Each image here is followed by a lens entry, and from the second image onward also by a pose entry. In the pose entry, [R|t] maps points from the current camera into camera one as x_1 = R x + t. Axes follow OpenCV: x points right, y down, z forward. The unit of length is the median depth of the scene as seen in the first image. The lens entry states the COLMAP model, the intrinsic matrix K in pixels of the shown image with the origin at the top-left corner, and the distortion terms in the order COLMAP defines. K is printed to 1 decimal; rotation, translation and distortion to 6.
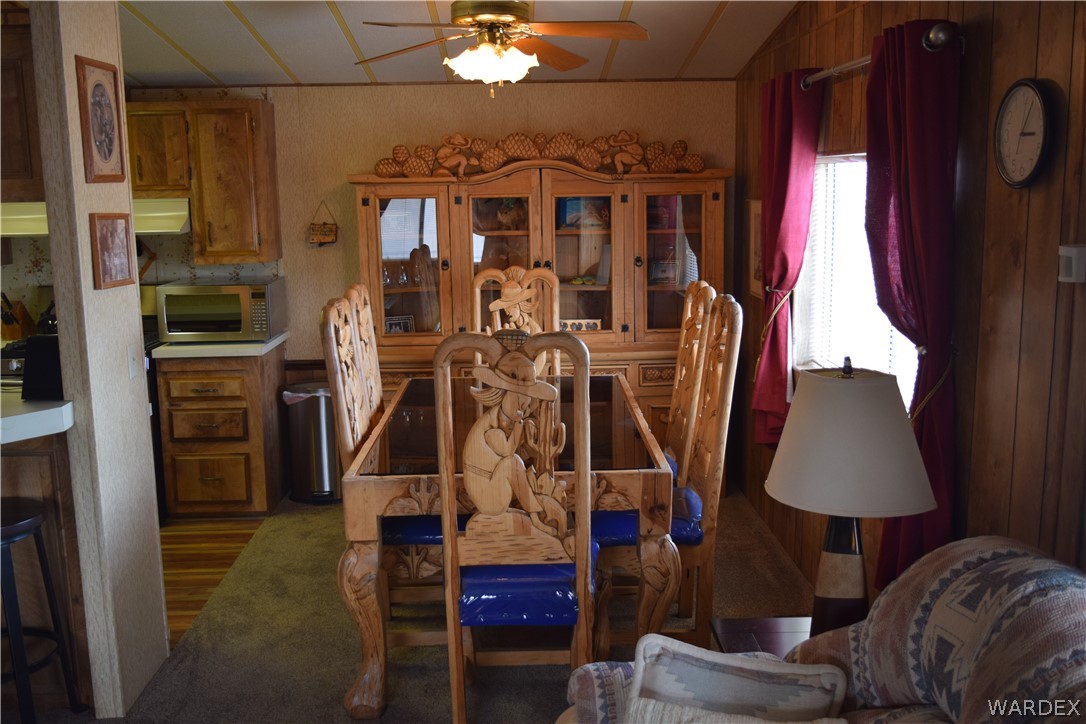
lens RADIAL K [[1027.5, 0, 543.0], [0, 1027.5, 362.0], [0, 0, 1]] dist [-0.023843, -0.011122]
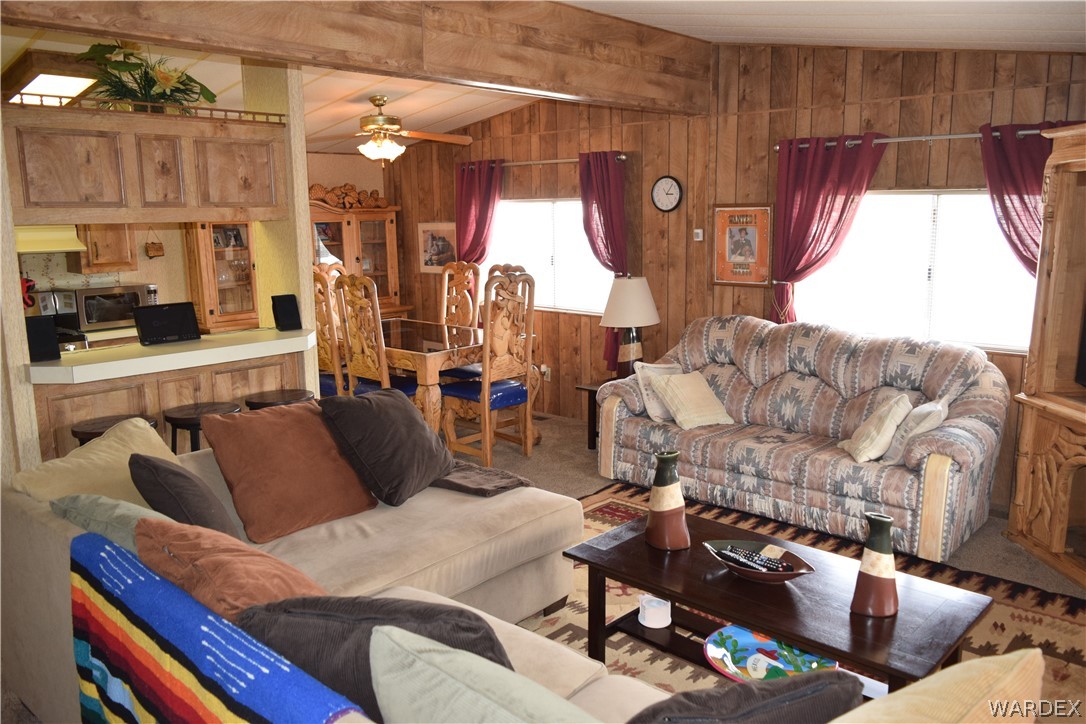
lens RADIAL K [[845.6, 0, 543.0], [0, 845.6, 362.0], [0, 0, 1]] dist [-0.018699, 0.012030]
pose [[0.688817, -0.123940, 0.714262, -0.746786], [0.129821, 0.990439, 0.046666, 0.048214], [-0.713217, 0.060582, 0.698321, -0.209098]]
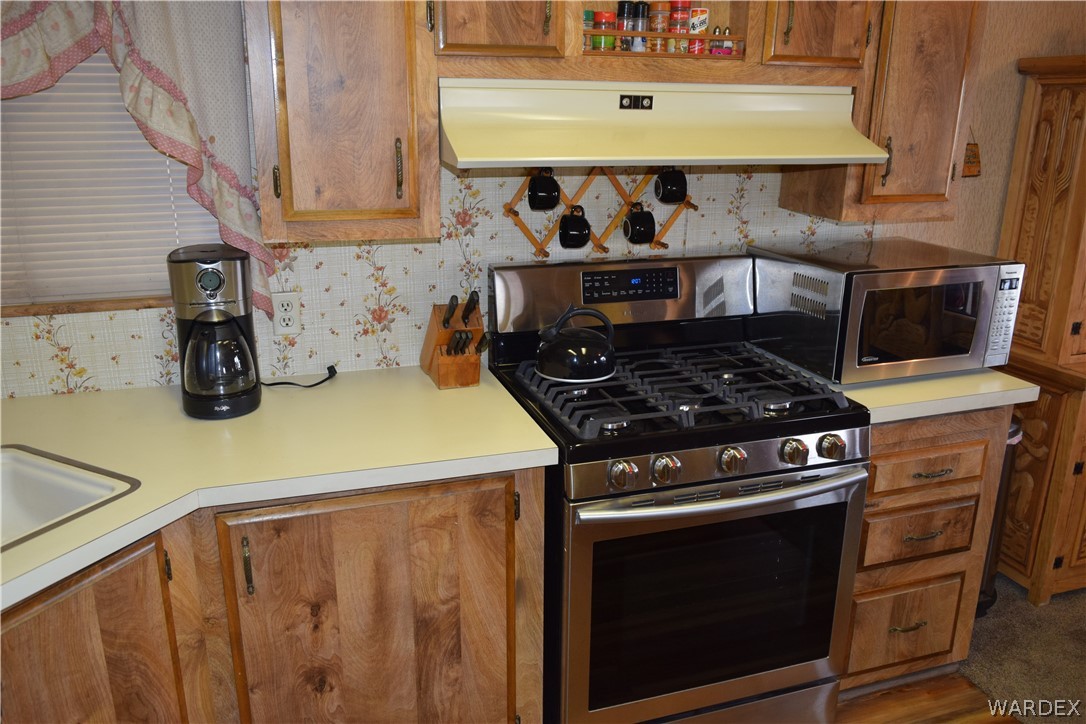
lens RADIAL K [[845.6, 0, 543.0], [0, 845.6, 362.0], [0, 0, 1]] dist [-0.018699, 0.012030]
pose [[0.956841, -0.062478, 0.283815, -0.621232], [0.025834, 0.991037, 0.131068, -0.086614], [-0.289460, -0.118079, 0.949879, 0.647959]]
